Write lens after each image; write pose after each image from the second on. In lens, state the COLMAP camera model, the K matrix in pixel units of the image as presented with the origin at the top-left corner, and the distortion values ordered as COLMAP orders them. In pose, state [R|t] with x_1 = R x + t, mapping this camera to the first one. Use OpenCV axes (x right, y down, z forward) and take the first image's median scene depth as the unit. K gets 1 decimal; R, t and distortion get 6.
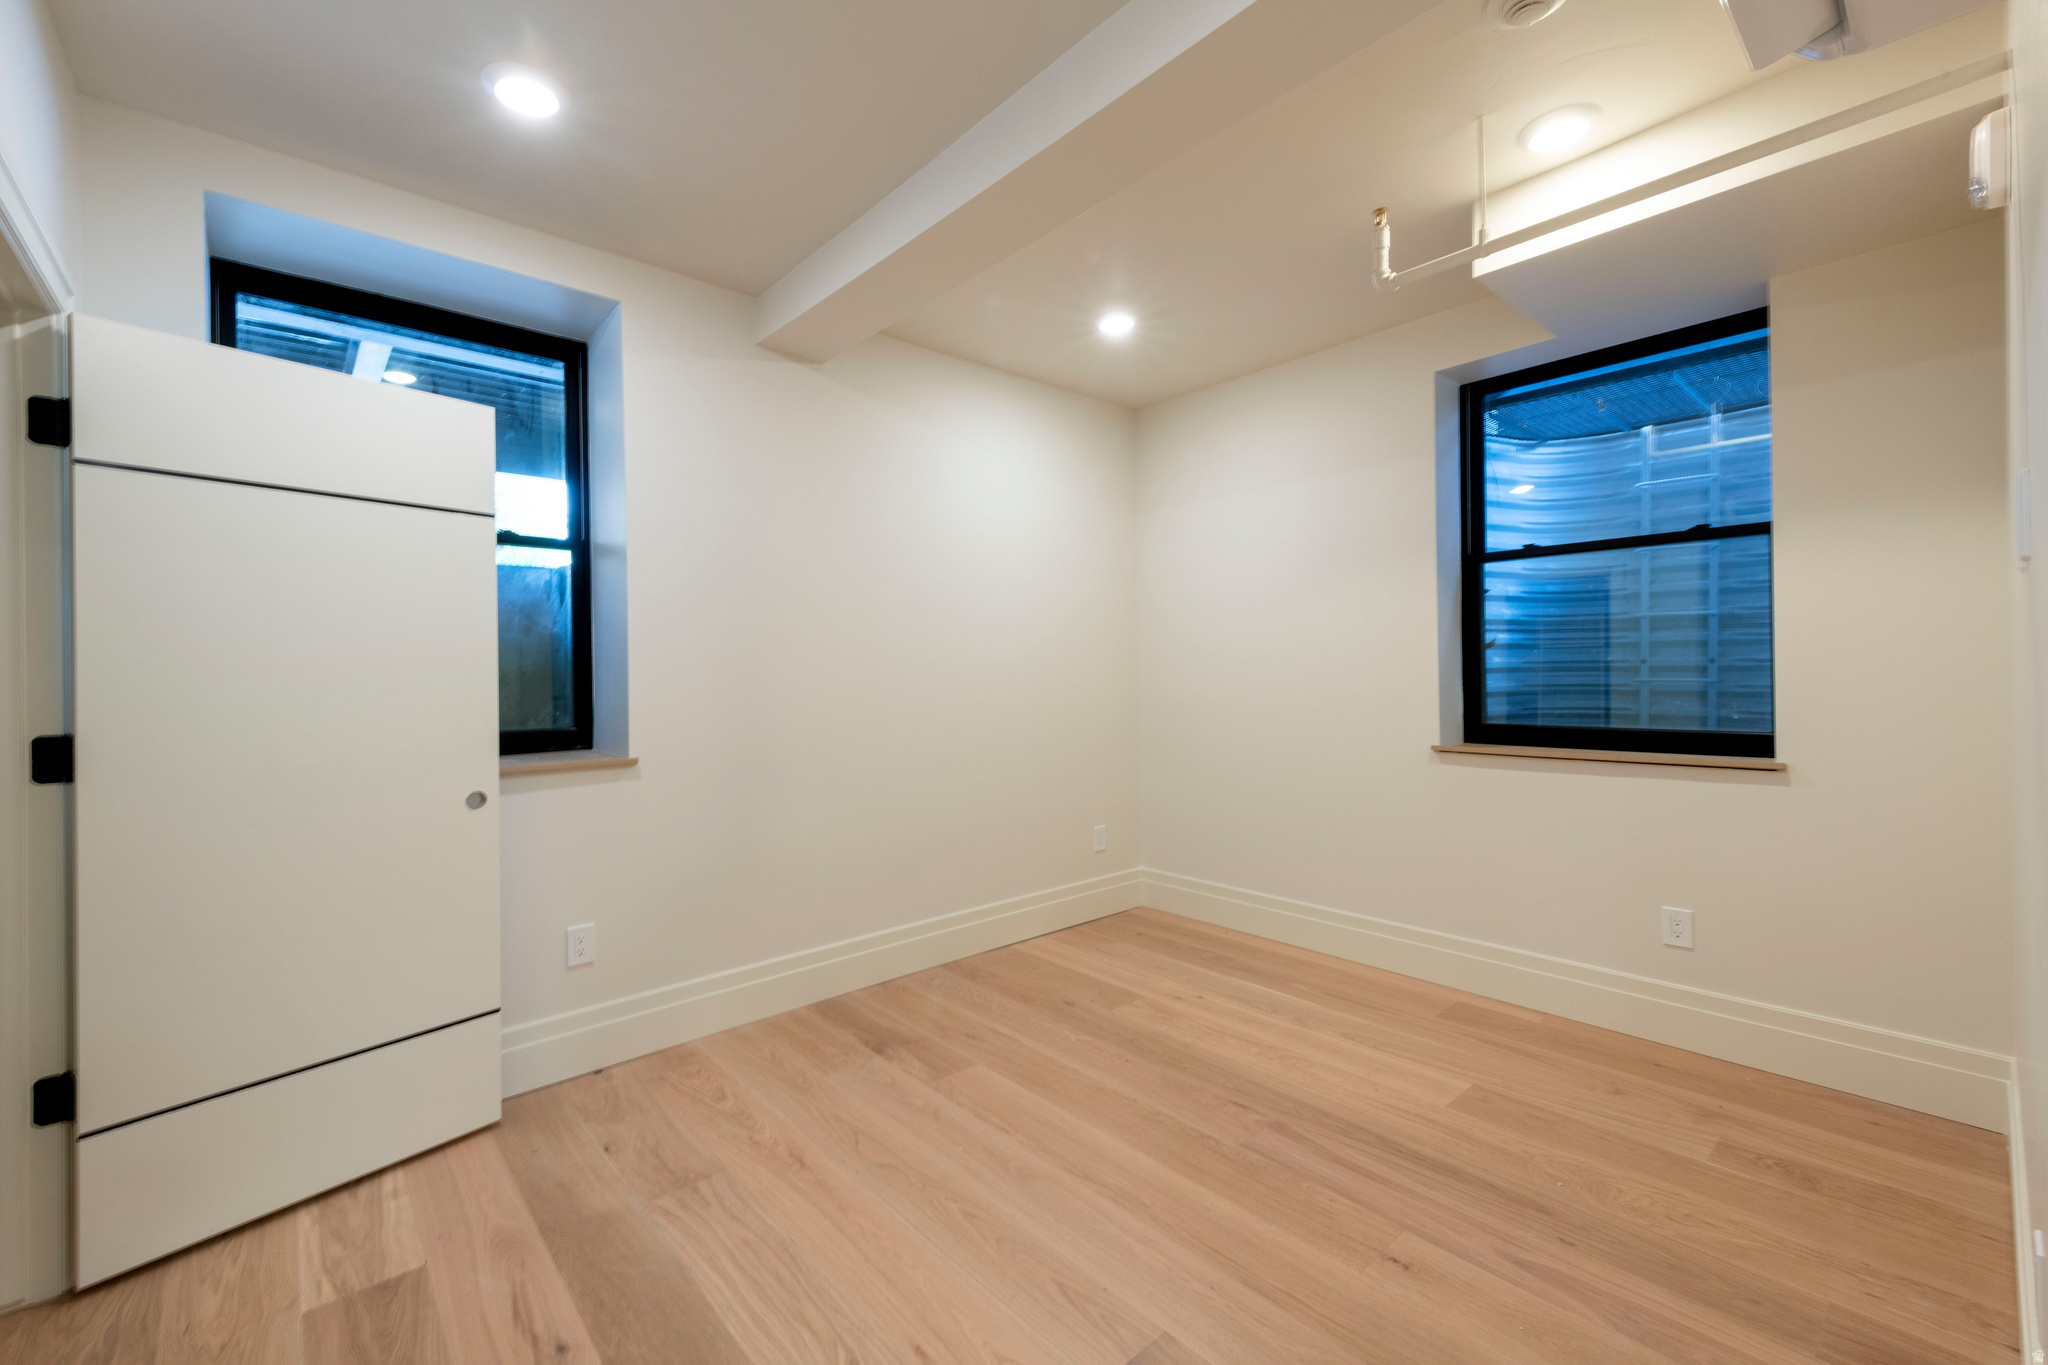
lens RADIAL K [[848.1, 0, 1024.8], [0, 848.1, 686.8], [0, 0, 1]] dist [-0.003130, -0.000068]
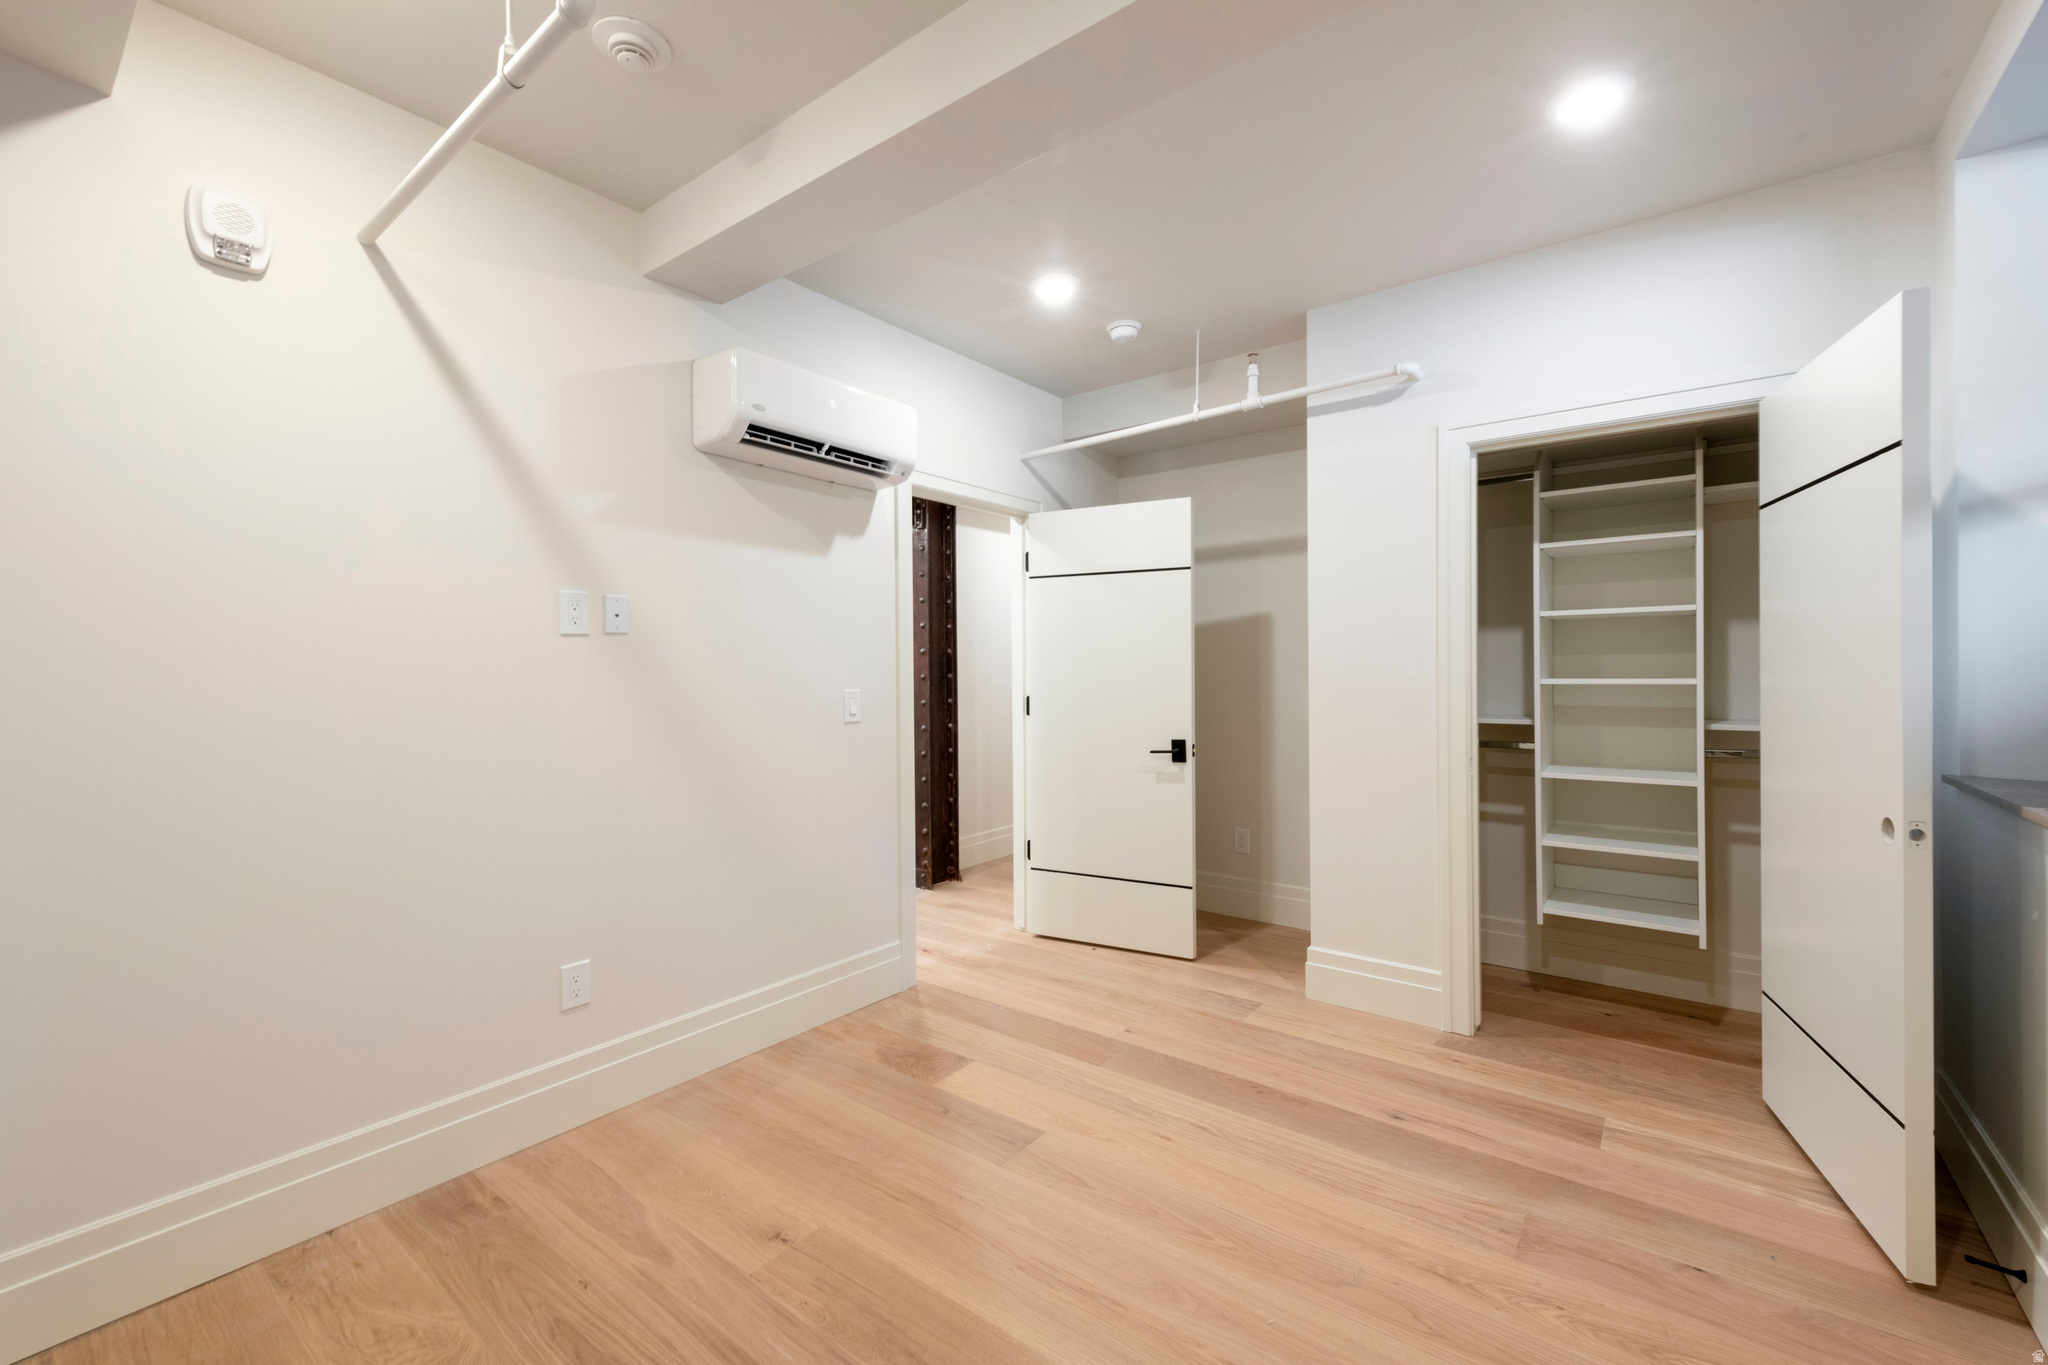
lens RADIAL K [[848.1, 0, 1026.2], [0, 848.1, 671.8], [0, 0, 1]] dist [-0.003130, -0.000068]
pose [[-0.983047, 0.022392, -0.181981, 0.304332], [0.020273, 0.999703, 0.013497, -0.037477], [0.182229, 0.009579, -0.983209, 2.006330]]
